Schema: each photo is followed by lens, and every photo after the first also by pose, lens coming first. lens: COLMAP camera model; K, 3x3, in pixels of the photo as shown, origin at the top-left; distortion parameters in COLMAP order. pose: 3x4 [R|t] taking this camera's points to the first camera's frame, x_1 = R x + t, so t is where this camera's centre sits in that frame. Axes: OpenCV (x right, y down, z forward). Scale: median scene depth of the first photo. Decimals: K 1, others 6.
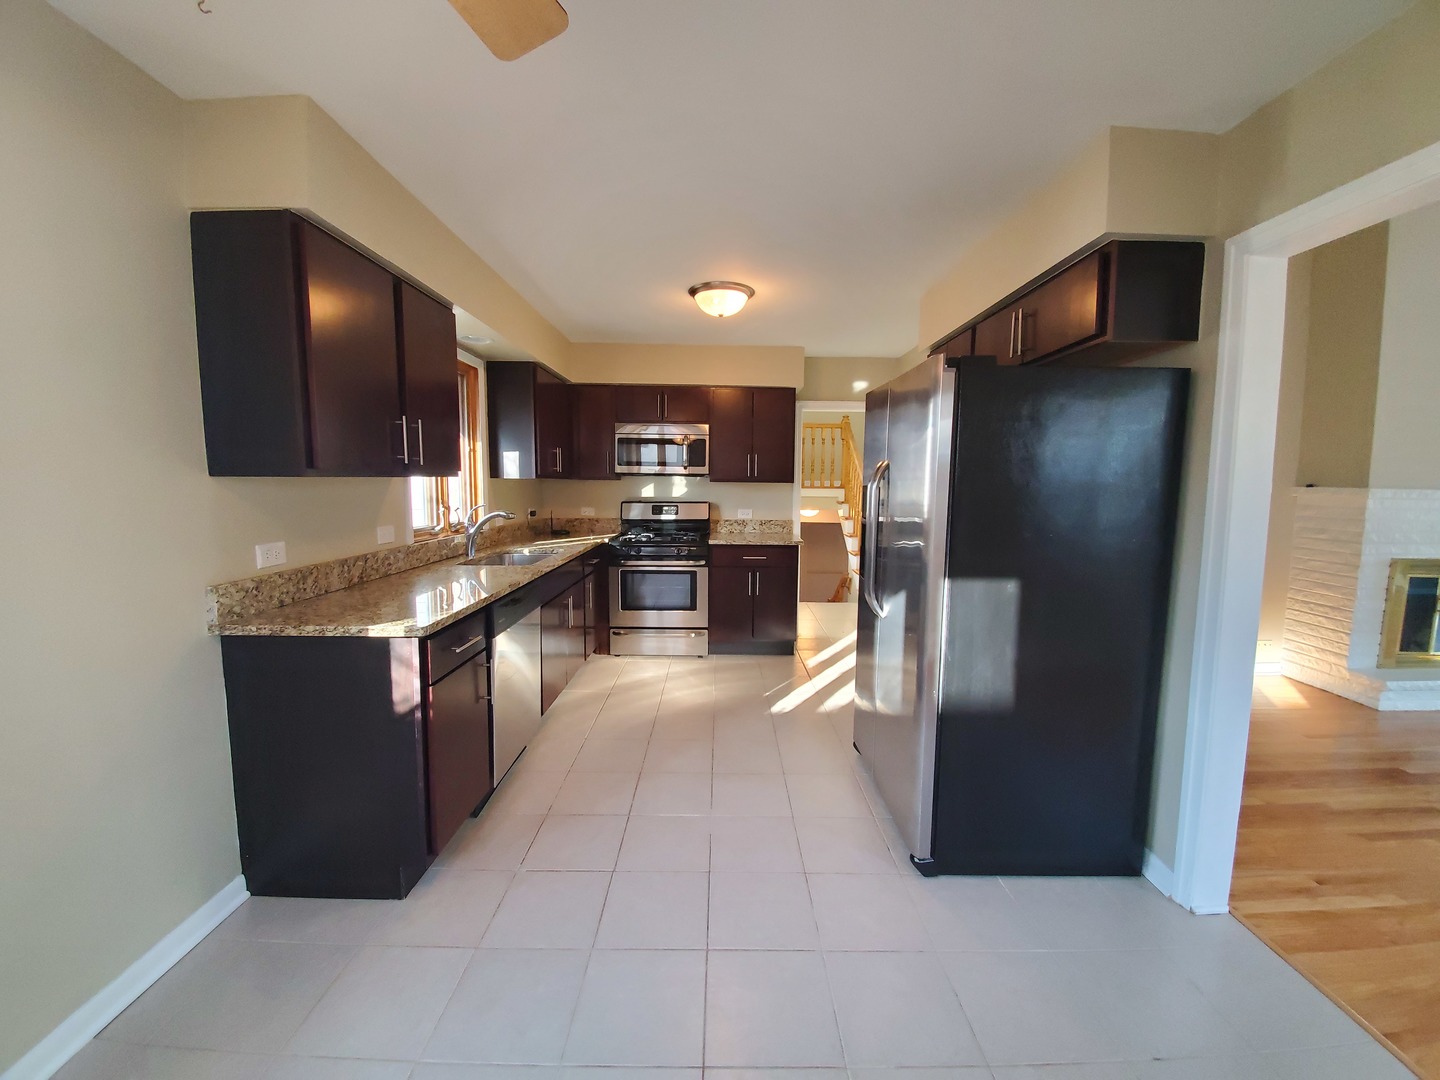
lens RADIAL K [[570.6, 0, 717.5], [0, 570.6, 545.0], [0, 0, 1]] dist [-0.010353, -0.002218]
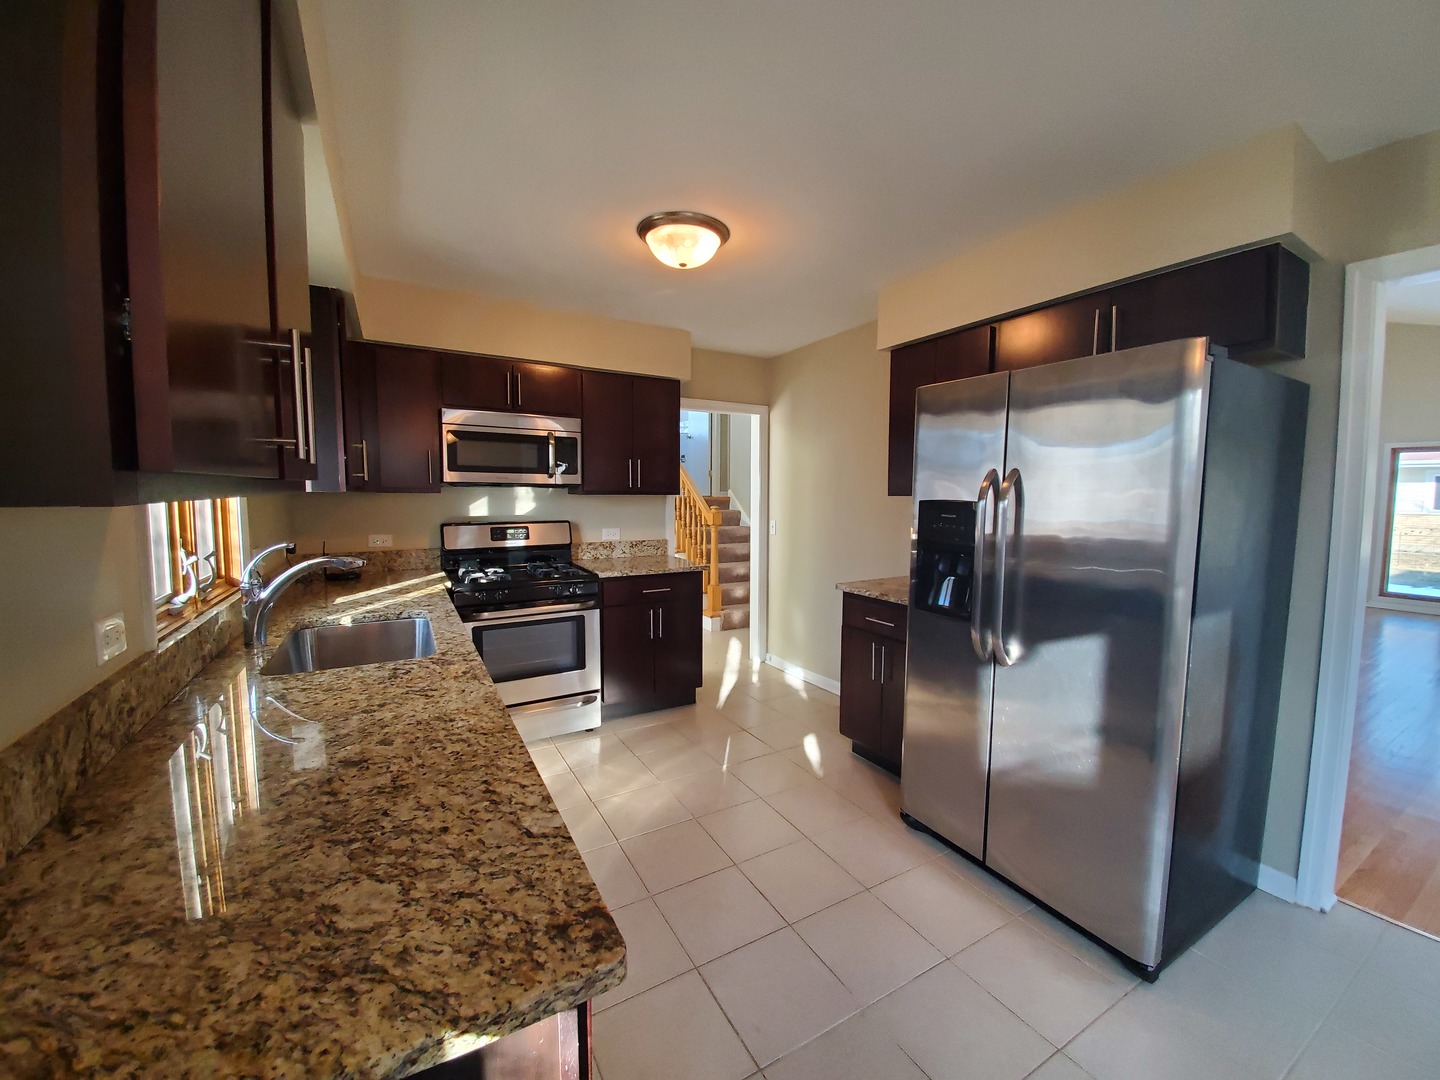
lens RADIAL K [[570.6, 0, 726.8], [0, 570.6, 534.6], [0, 0, 1]] dist [-0.010353, -0.002218]
pose [[0.862007, -0.041294, 0.505212, -0.305846], [0.059605, 0.998019, -0.020126, -0.040694], [-0.503380, 0.047462, 0.862760, 0.334380]]
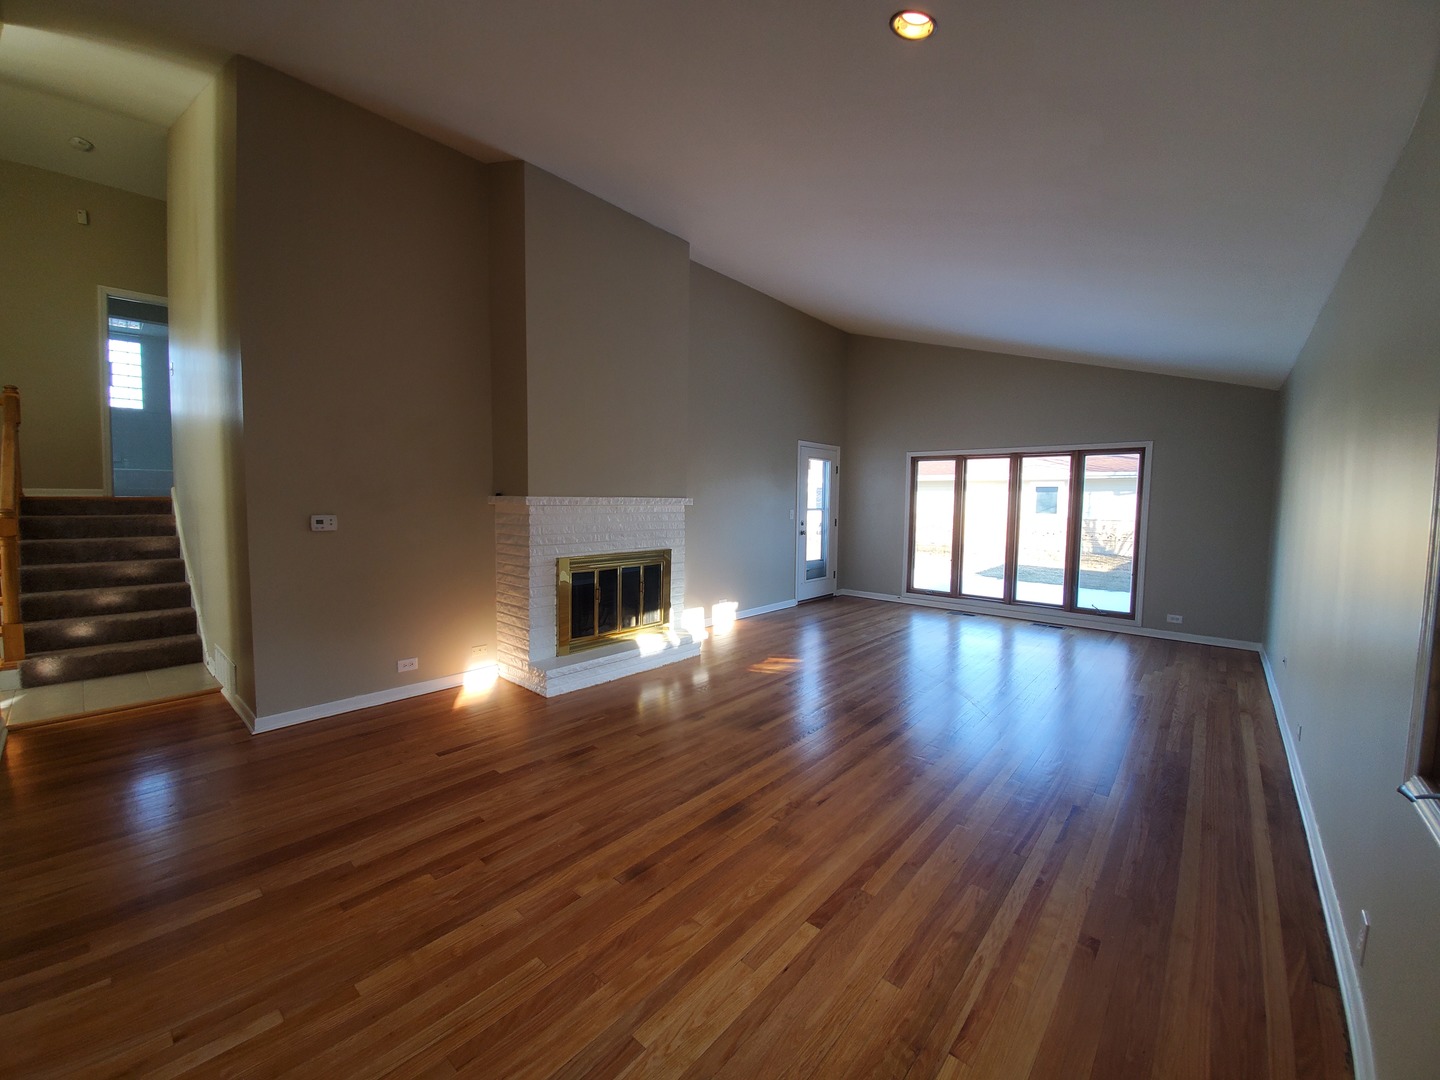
lens RADIAL K [[570.6, 0, 716.4], [0, 570.6, 530.2], [0, 0, 1]] dist [-0.010353, -0.002218]
pose [[0.667131, -0.037758, 0.743983, 0.527742], [0.071238, 0.997371, -0.013262, 0.005938], [-0.741527, 0.061847, 0.668067, -0.010879]]
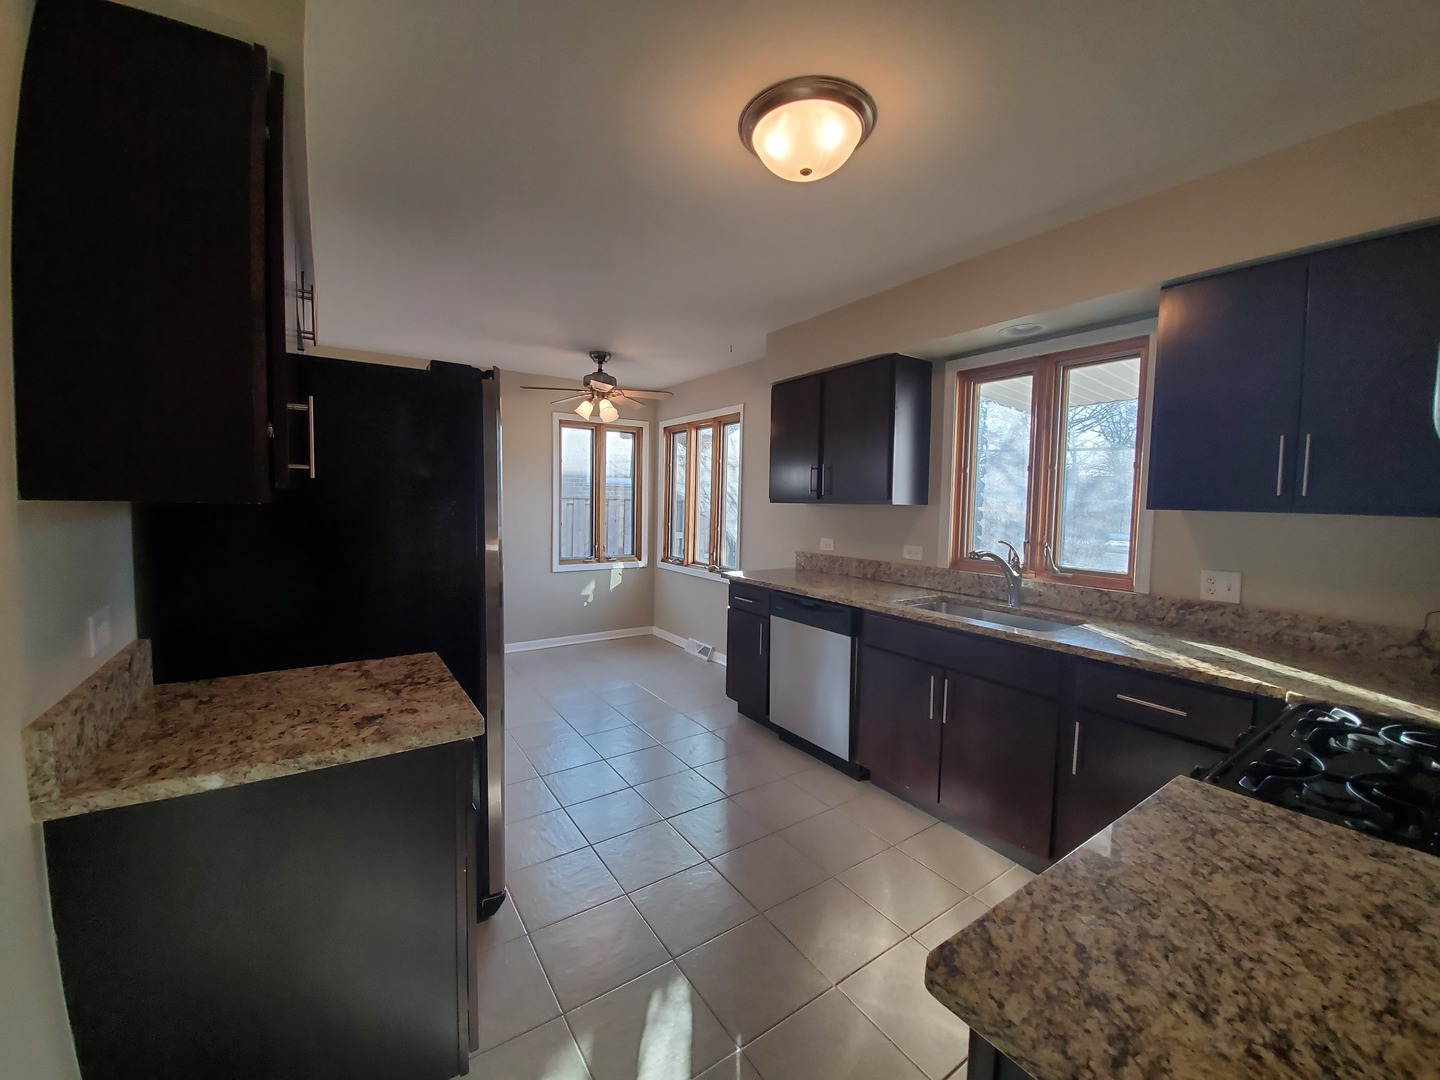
lens RADIAL K [[570.6, 0, 731.9], [0, 570.6, 542.0], [0, 0, 1]] dist [-0.010353, -0.002218]
pose [[-0.827763, 0.011848, -0.560953, 0.311766], [-0.087779, 0.984732, 0.150328, -0.139534], [0.554169, 0.173675, -0.814084, 1.299879]]
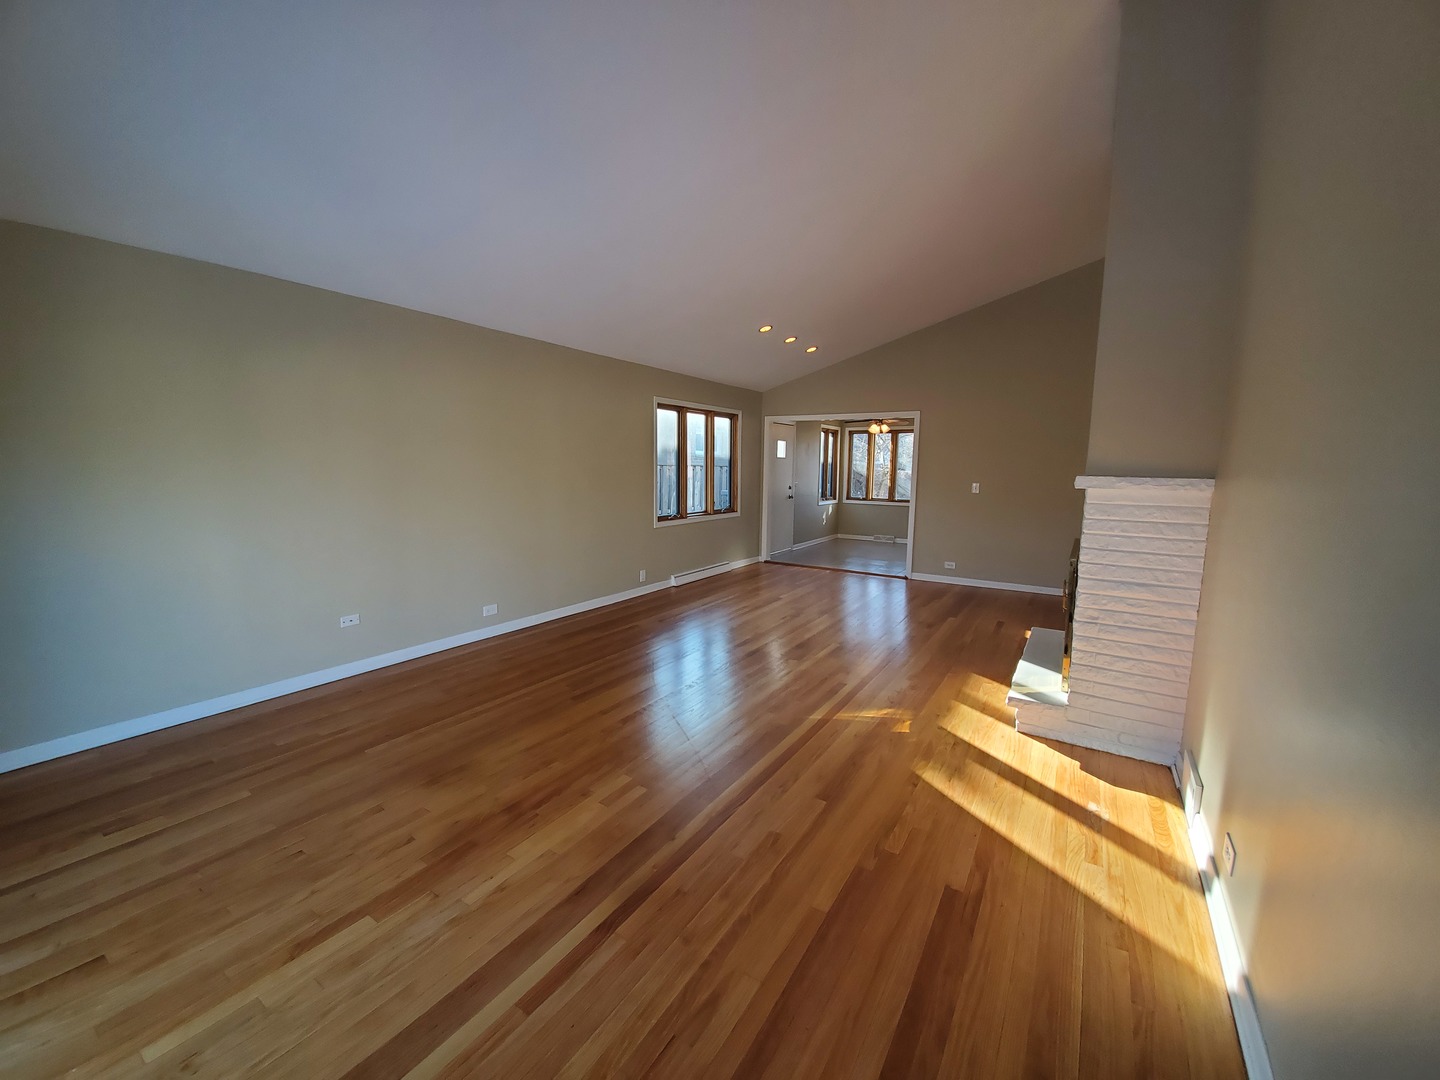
lens RADIAL K [[570.6, 0, 724.4], [0, 570.6, 534.6], [0, 0, 1]] dist [-0.010353, -0.002218]
pose [[-0.541167, 0.091105, -0.835965, 2.290406], [-0.106459, 0.978692, 0.175577, -0.094967], [0.834149, 0.184013, -0.519937, 0.912194]]
